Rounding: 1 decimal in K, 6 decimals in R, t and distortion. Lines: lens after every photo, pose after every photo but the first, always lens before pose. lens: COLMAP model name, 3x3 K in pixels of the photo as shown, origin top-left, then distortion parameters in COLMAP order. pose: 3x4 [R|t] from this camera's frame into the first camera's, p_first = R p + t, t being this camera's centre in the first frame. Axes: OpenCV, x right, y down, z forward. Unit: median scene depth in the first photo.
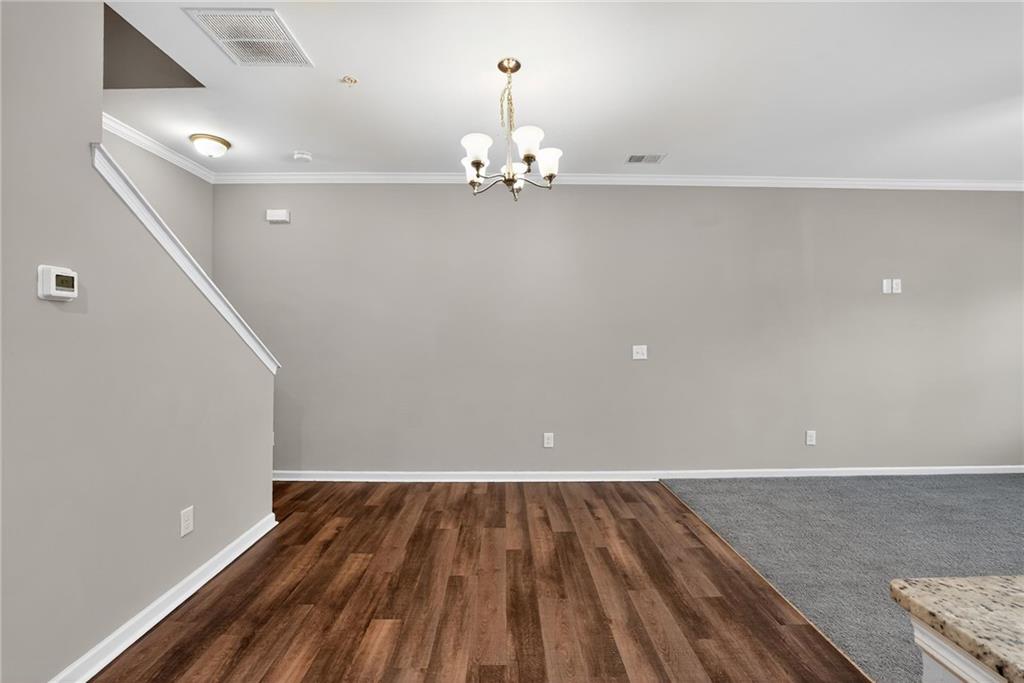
lens RADIAL K [[425.3, 0, 510.8], [0, 425.3, 351.7], [0, 0, 1]] dist [-0.026539, 0.000177]
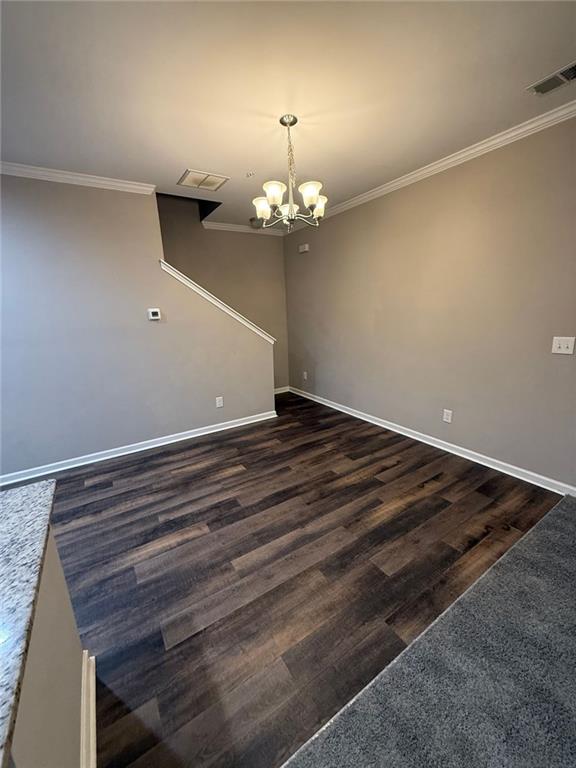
lens RADIAL K [[304.7, 0, 288.0], [0, 304.7, 384.0], [0, 0, 1]] dist [-0.000015, -0.000039]
pose [[0.531651, 0.185876, -0.826316, 0.727944], [0.004418, 0.974999, 0.222165, -0.082610], [0.846952, -0.121765, 0.517538, 0.312568]]
